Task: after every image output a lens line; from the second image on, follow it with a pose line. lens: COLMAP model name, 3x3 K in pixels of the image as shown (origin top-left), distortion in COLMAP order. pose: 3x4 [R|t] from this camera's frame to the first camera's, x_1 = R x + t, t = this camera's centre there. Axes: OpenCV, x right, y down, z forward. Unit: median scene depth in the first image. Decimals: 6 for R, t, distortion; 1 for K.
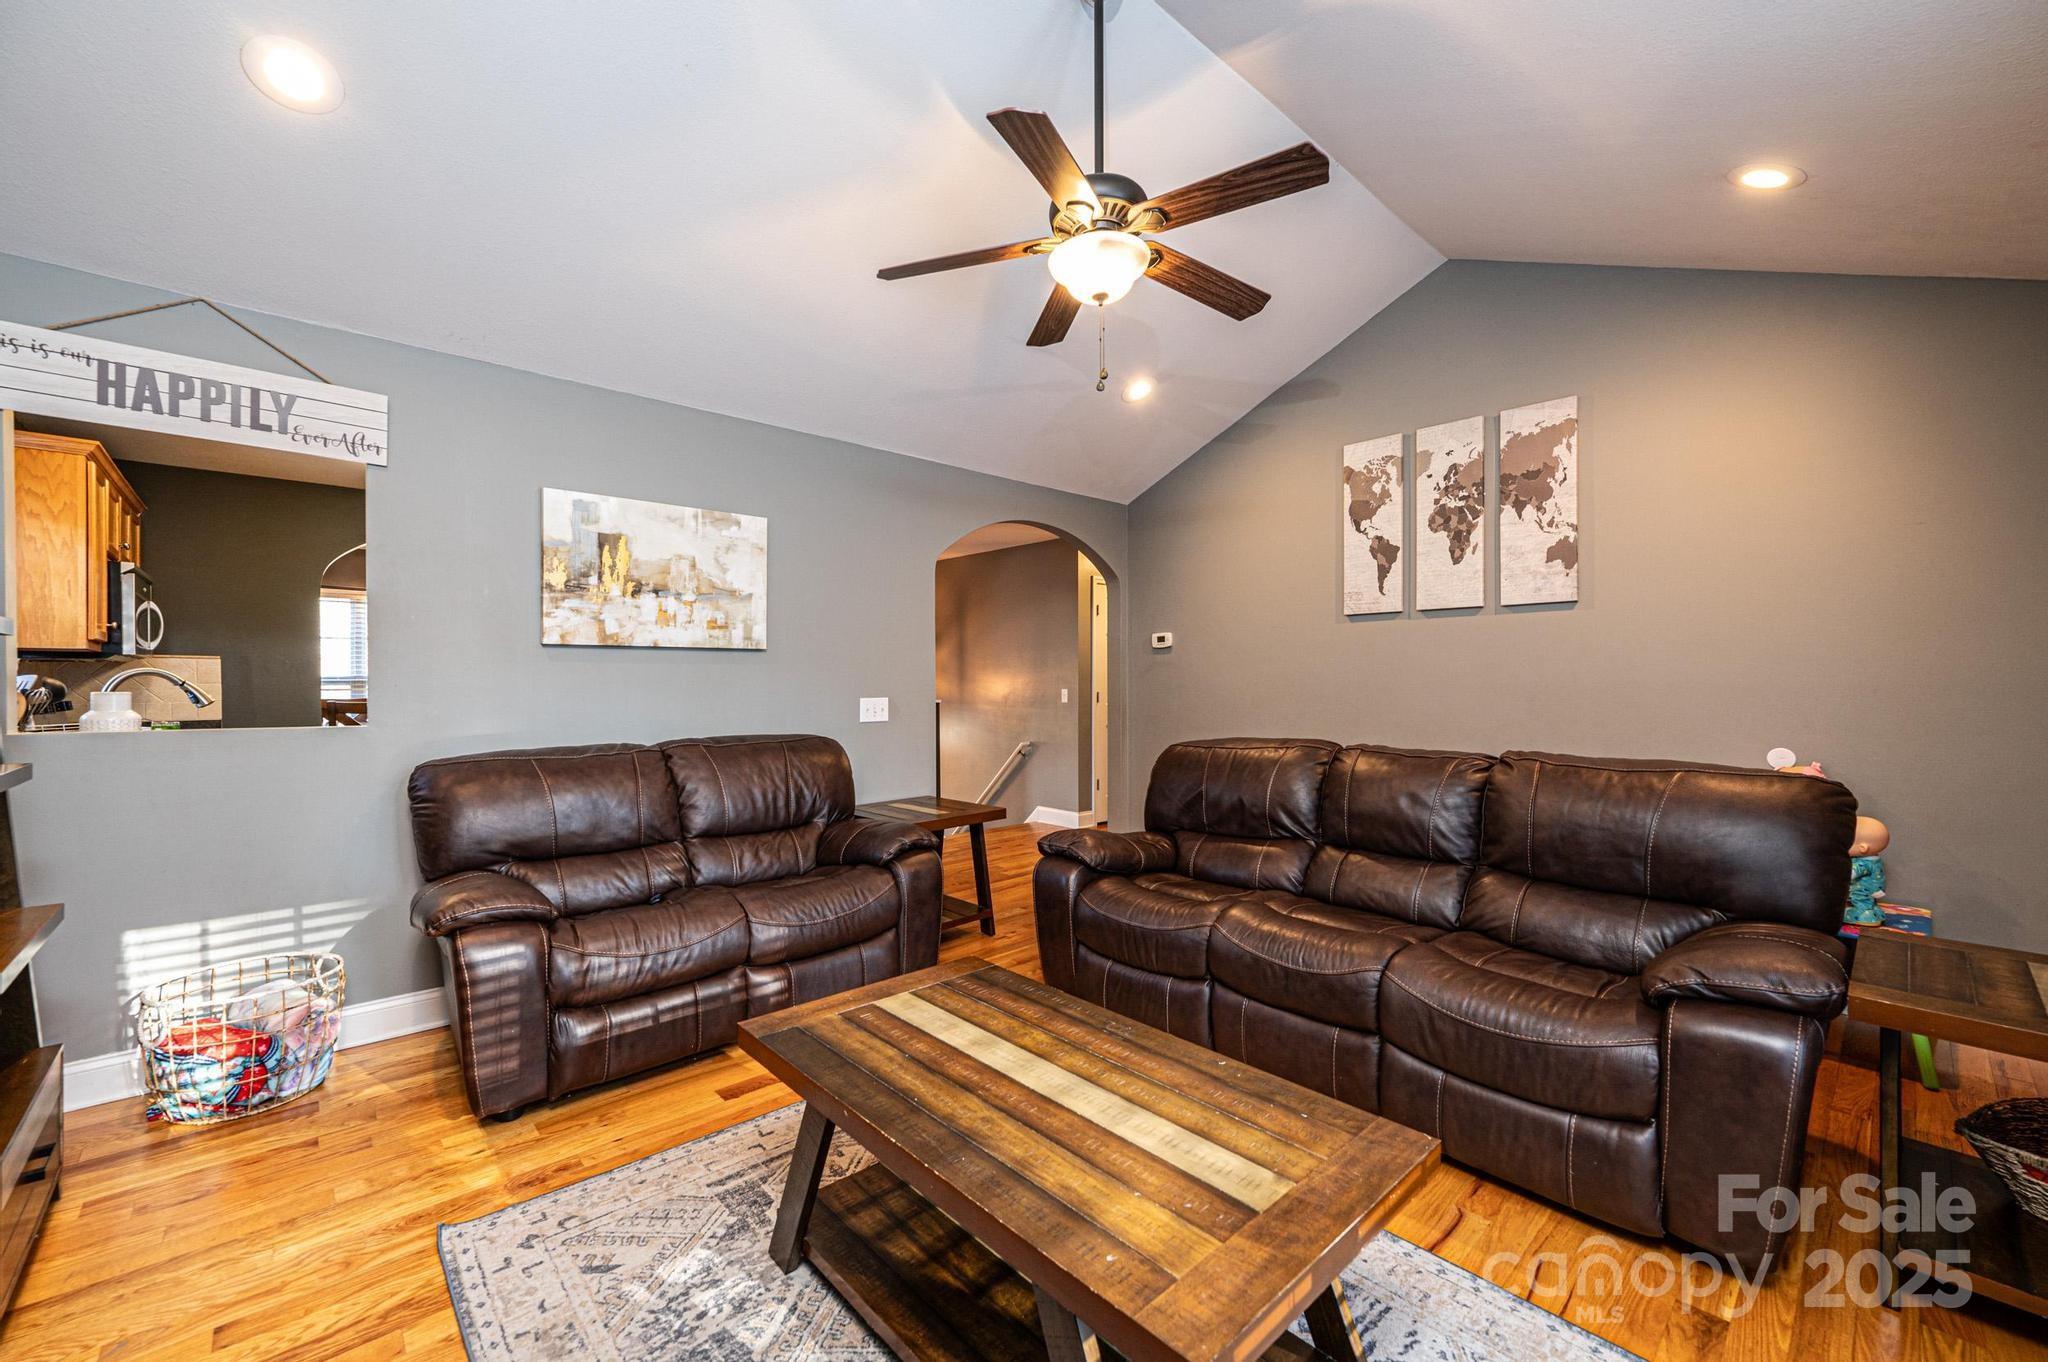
lens RADIAL K [[823.7, 0, 1019.9], [0, 823.7, 673.6], [0, 0, 1]] dist [0.000052, -0.000054]
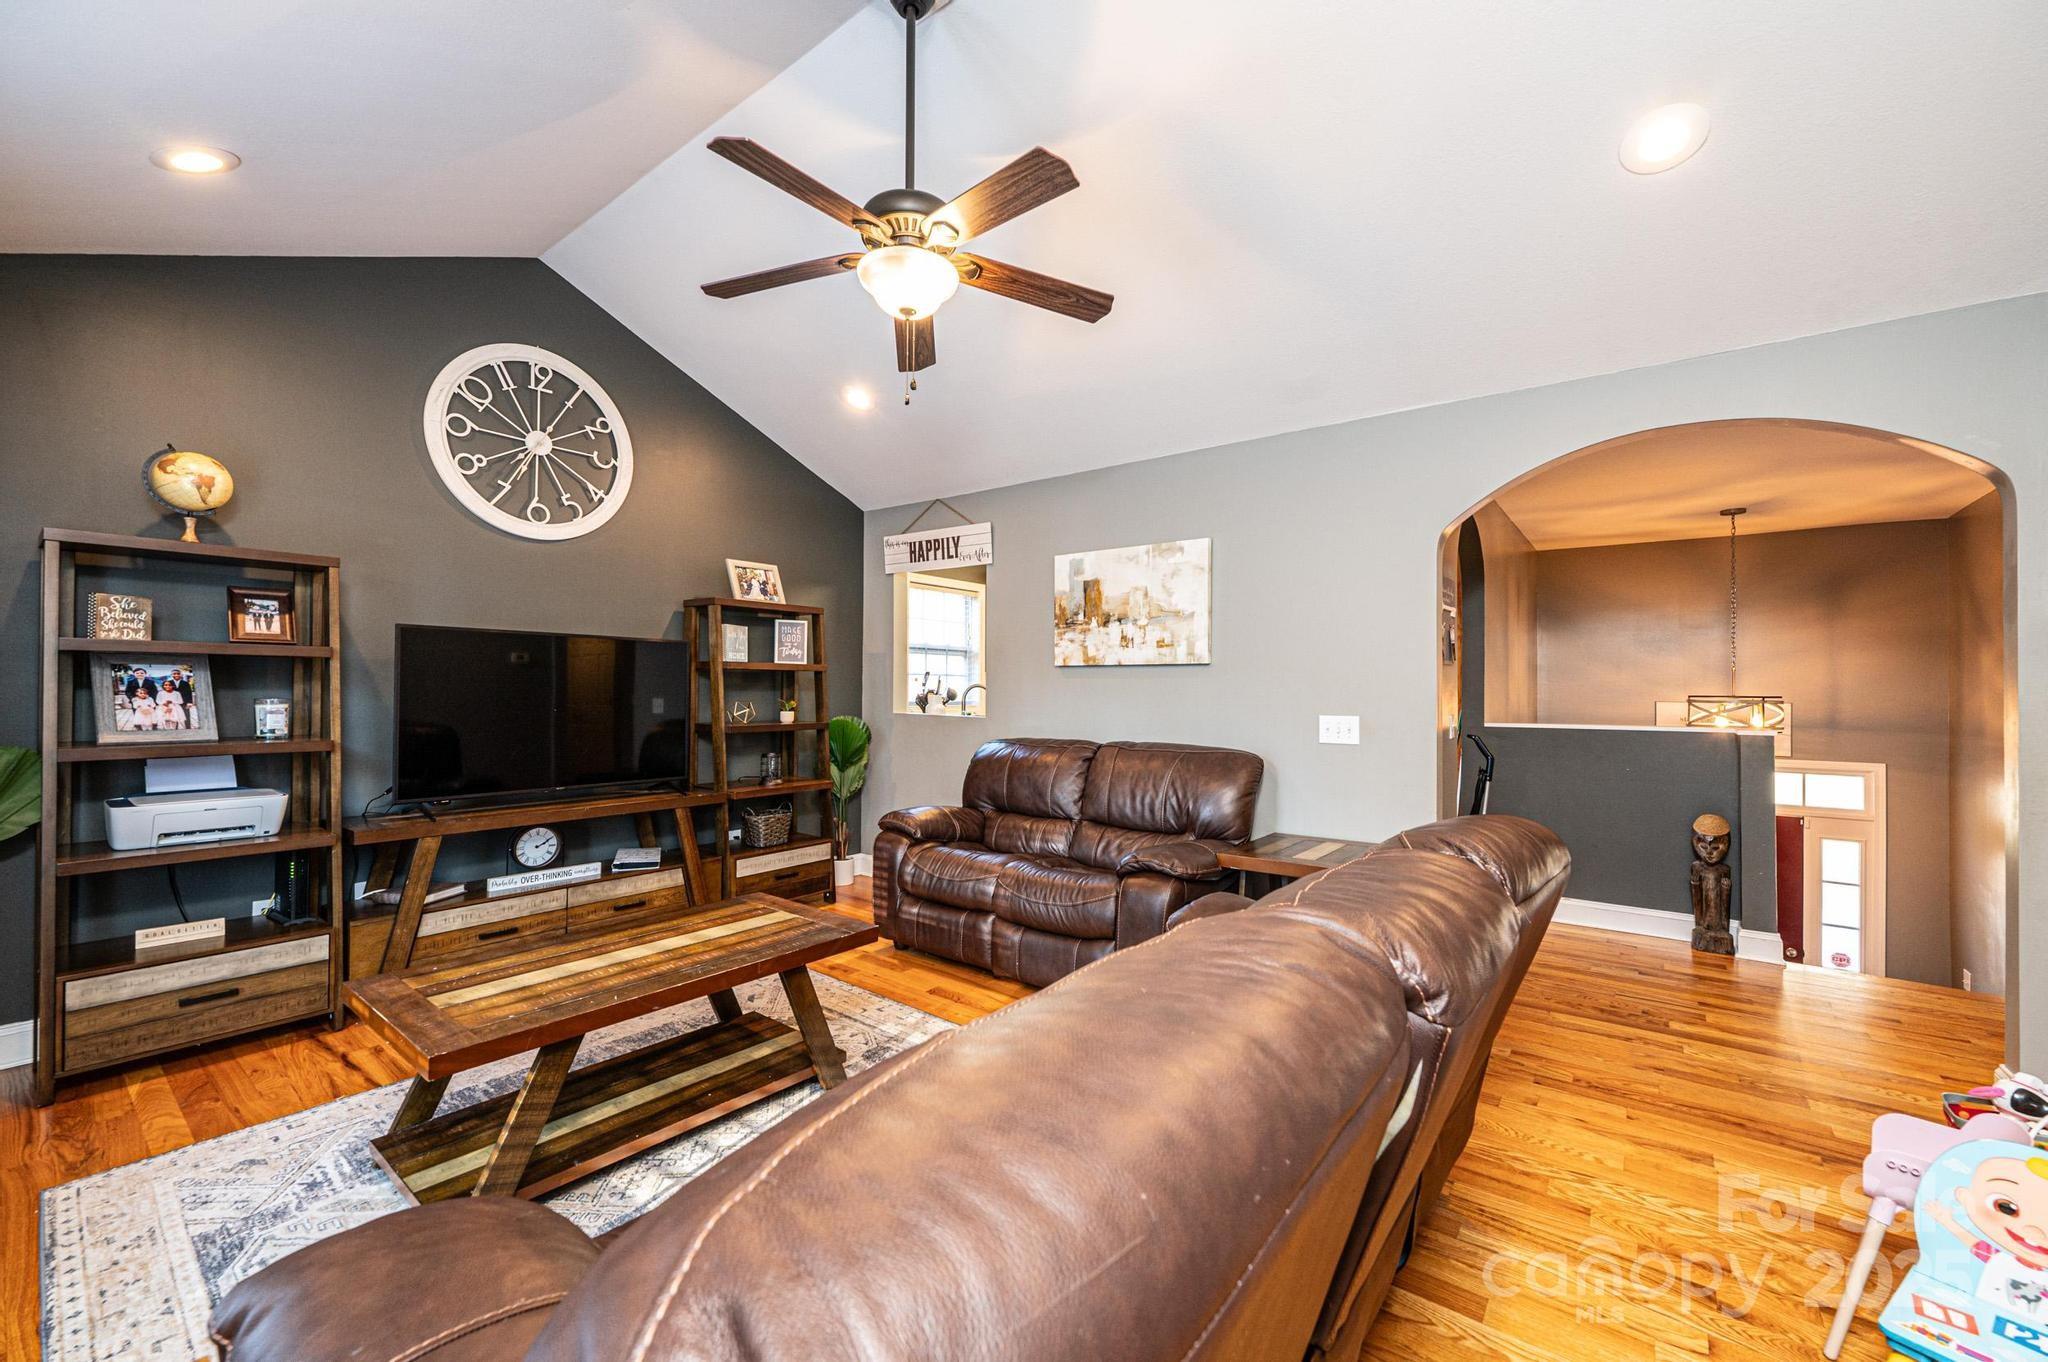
lens RADIAL K [[812.9, 0, 1024.0], [0, 812.9, 681.0], [0, 0, 1]] dist [-0.000295, -0.000067]
pose [[0.166799, -0.010013, -0.985940, 0.729615], [-0.004294, 0.999932, -0.010882, 0.004934], [0.985982, 0.006048, 0.166745, 0.657892]]
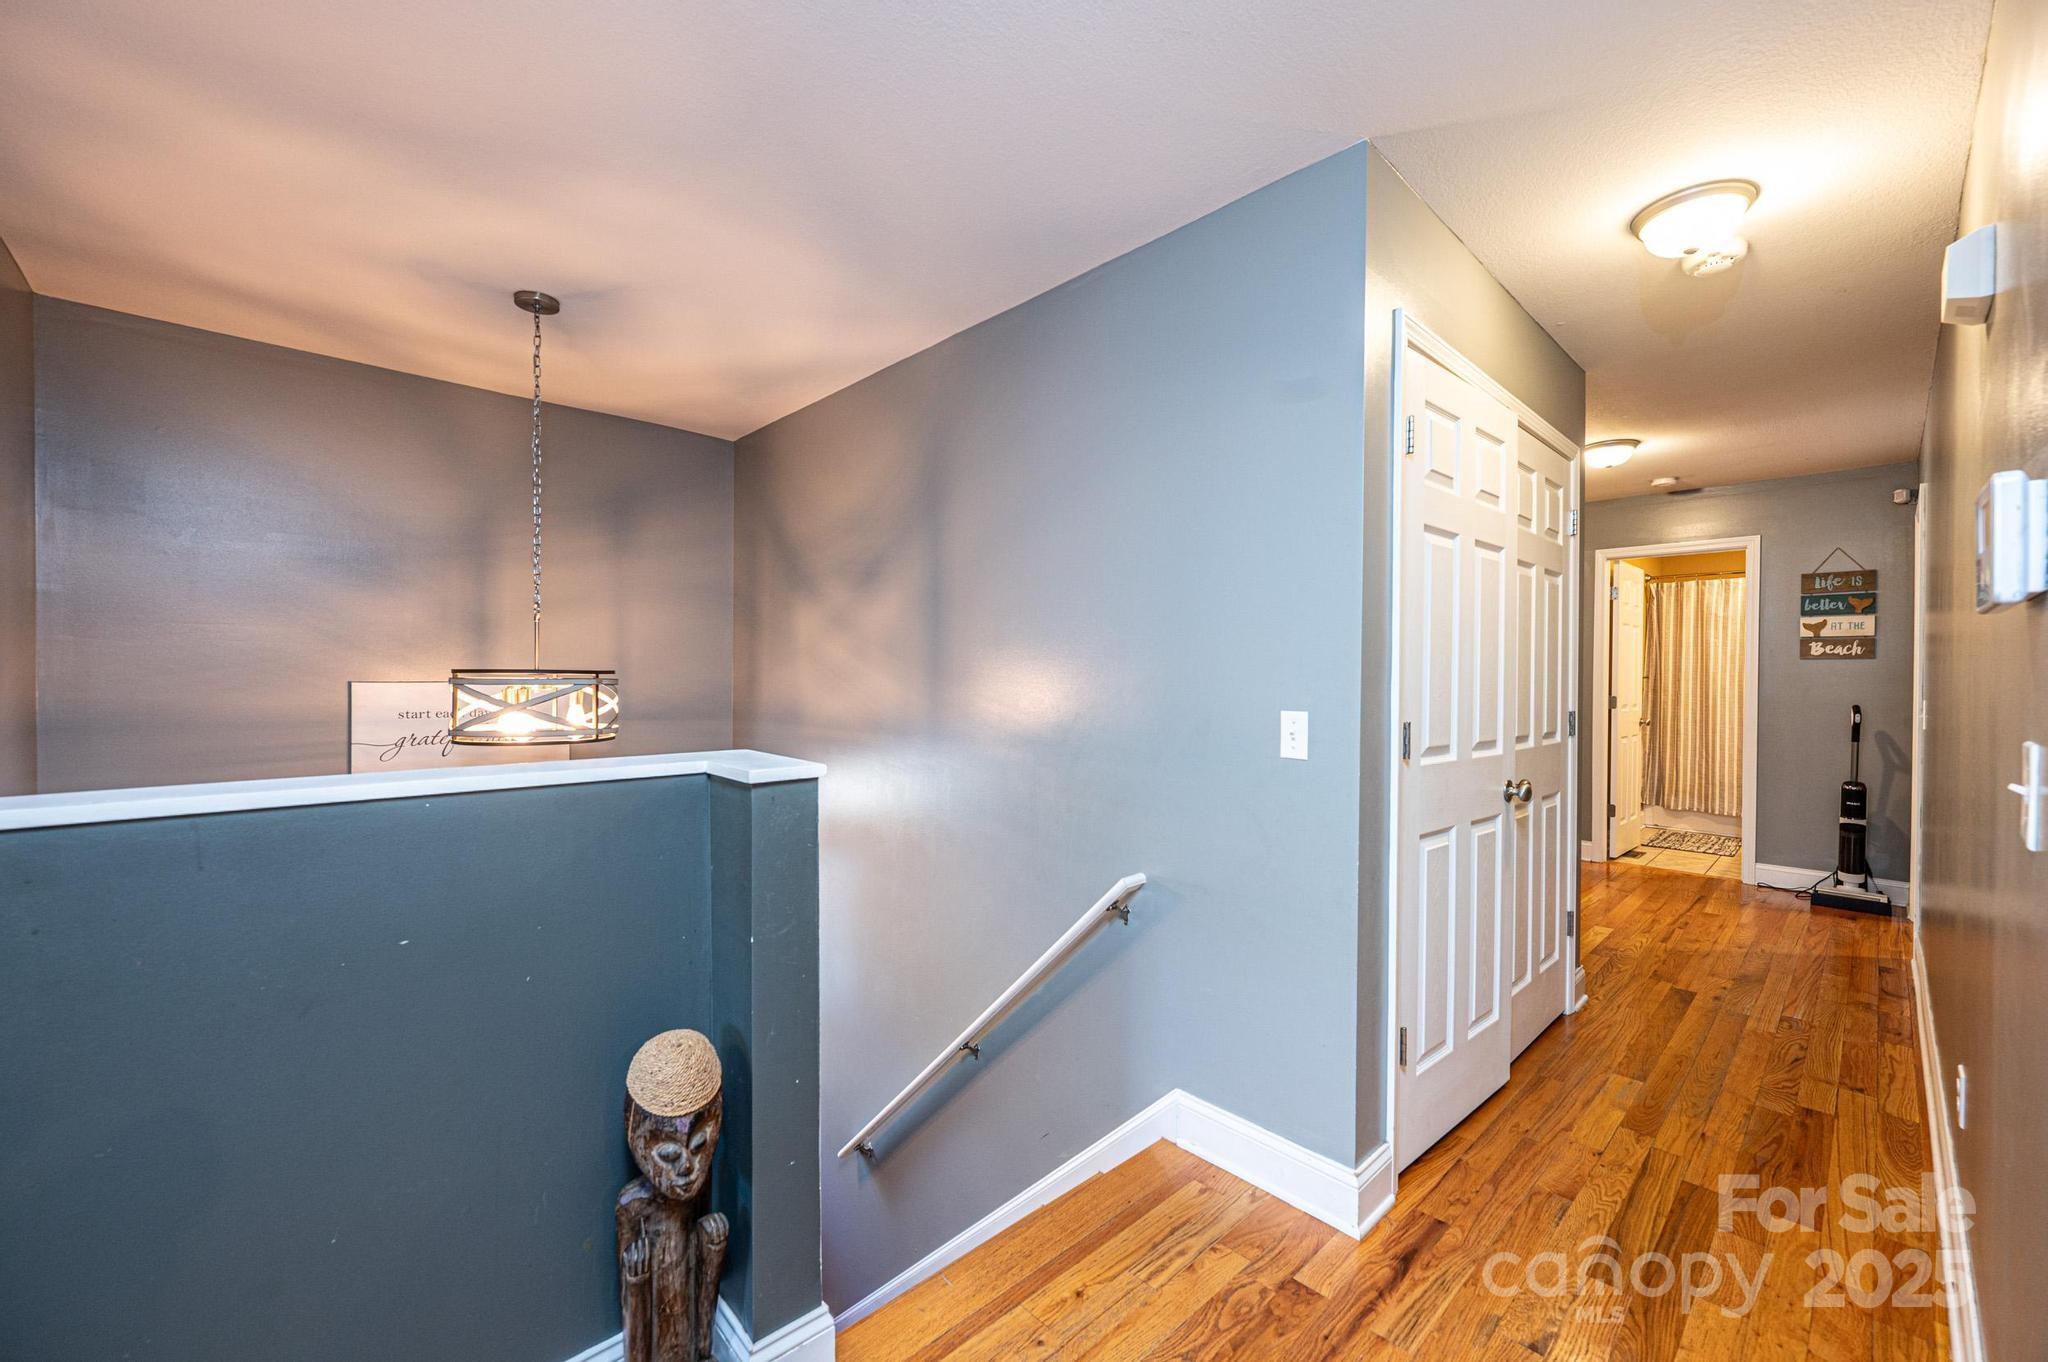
lens RADIAL K [[812.9, 0, 1024.0], [0, 812.9, 681.0], [0, 0, 1]] dist [-0.000295, -0.000067]
pose [[0.999987, 0.002792, 0.004341, -0.073883], [-0.002840, 0.999935, 0.011036, 0.012091], [-0.004310, -0.011049, 0.999930, 1.427397]]
